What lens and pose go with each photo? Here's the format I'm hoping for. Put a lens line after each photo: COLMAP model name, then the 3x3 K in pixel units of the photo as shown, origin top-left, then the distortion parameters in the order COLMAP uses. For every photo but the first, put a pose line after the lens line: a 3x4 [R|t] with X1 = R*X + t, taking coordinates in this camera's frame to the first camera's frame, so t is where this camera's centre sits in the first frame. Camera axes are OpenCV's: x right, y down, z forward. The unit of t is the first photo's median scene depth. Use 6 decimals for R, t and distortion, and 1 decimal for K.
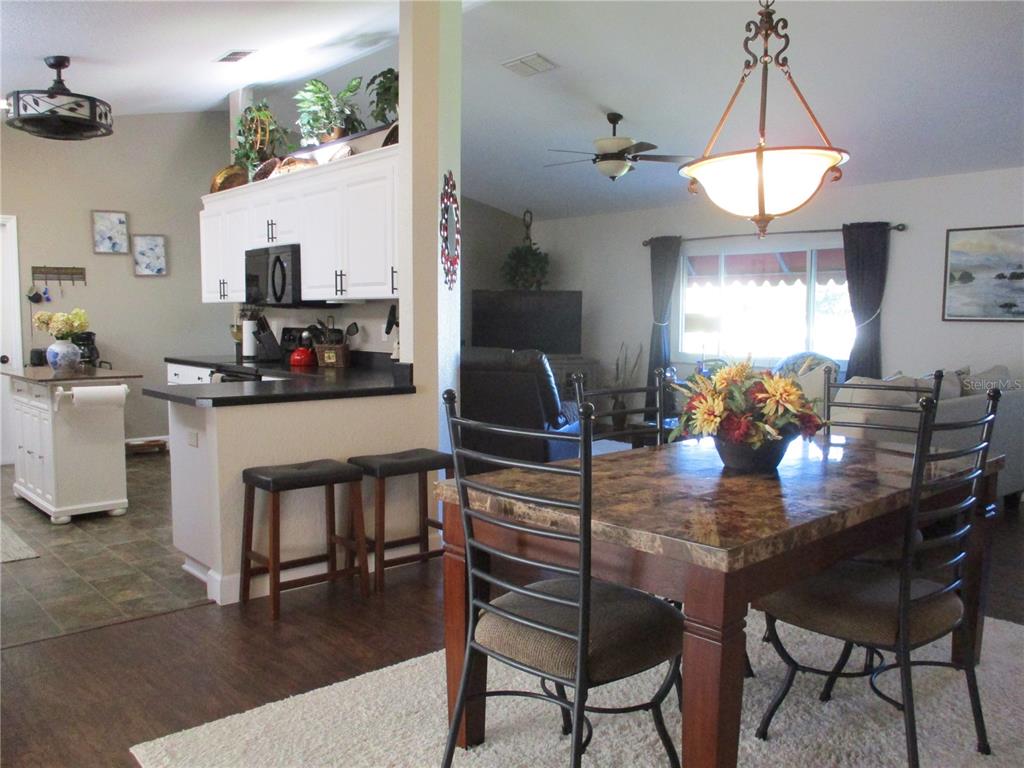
lens RADIAL K [[859.5, 0, 512.0], [0, 859.5, 384.0], [0, 0, 1]] dist [-0.026175, 0.008527]
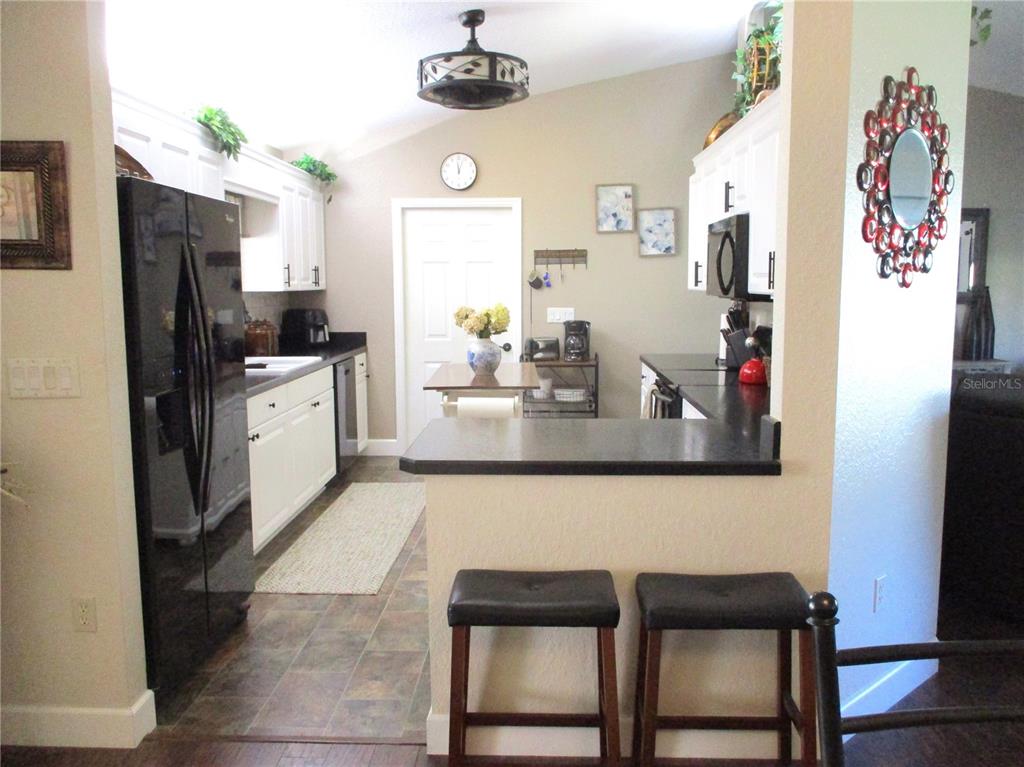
lens RADIAL K [[870.0, 0, 512.0], [0, 870.0, 383.5], [0, 0, 1]] dist [-0.058211, 0.001844]
pose [[0.725894, 0.073903, -0.683824, 0.086095], [-0.047374, 0.997222, 0.057485, -0.044218], [0.686173, -0.009332, 0.727379, 0.278917]]
